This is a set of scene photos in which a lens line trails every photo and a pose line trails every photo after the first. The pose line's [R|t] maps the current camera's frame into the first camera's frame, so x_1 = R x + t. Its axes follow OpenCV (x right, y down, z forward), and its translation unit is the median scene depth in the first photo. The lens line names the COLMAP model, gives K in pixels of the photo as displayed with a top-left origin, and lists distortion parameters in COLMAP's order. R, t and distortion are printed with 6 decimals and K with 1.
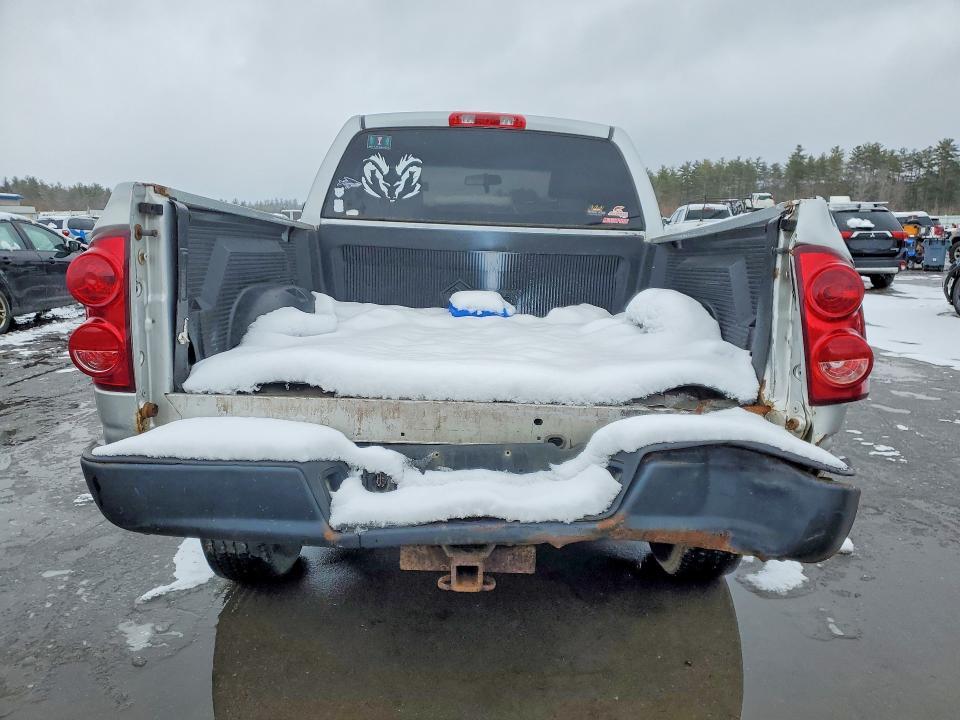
lens RADIAL K [[779.1, 0, 479.0], [0, 779.1, 359.5], [0, 0, 1]] dist [0.048481, -0.020634]
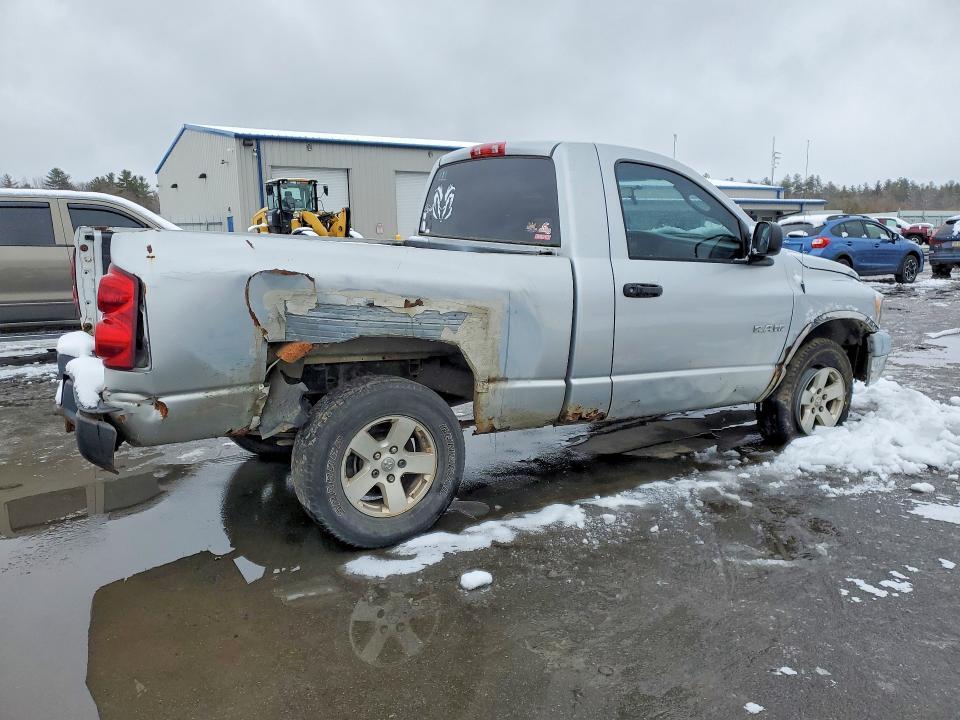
lens RADIAL K [[779.1, 0, 479.8], [0, 779.1, 360.8], [0, 0, 1]] dist [0.048481, -0.020634]
pose [[0.512353, 0.132894, -0.848430, 1.021887], [-0.131024, 0.988484, 0.075708, -0.083972], [0.848721, 0.072376, 0.523865, 0.406814]]
